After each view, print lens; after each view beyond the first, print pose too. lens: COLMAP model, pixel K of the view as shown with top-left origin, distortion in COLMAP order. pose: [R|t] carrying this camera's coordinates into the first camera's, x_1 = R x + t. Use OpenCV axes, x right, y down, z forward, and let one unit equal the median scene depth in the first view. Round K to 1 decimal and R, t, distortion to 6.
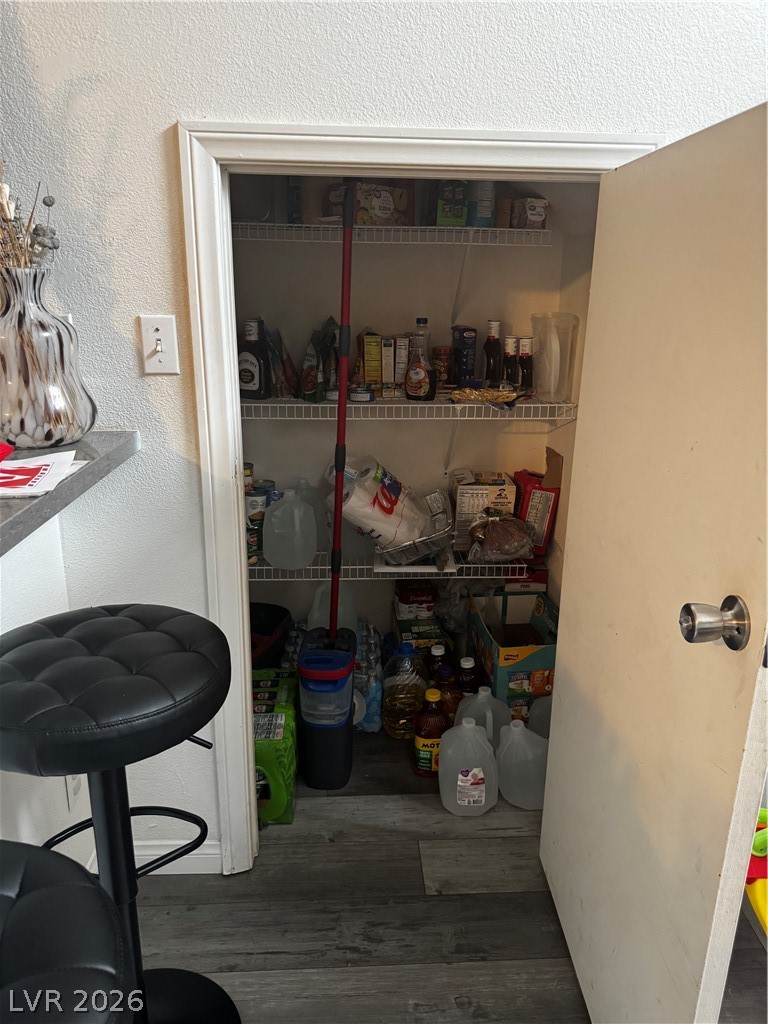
lens RADIAL K [[732.8, 0, 384.0], [0, 732.8, 512.0], [0, 0, 1]] dist [0.003935, 0.000982]
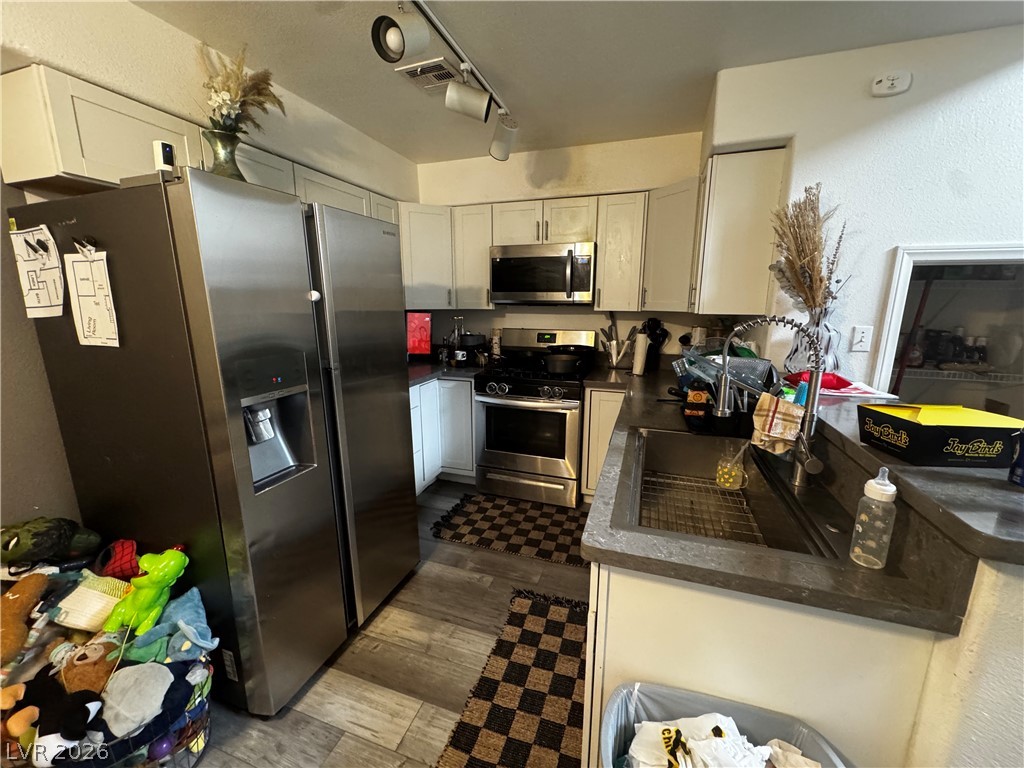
lens RADIAL K [[409.7, 0, 512.0], [0, 409.7, 384.0], [0, 0, 1]] dist [-0.010208, -0.000288]
pose [[0.925506, 0.069781, -0.372248, -0.545552], [-0.103371, 0.992104, -0.071028, 0.074903], [0.364353, 0.104216, 0.925411, -0.362760]]
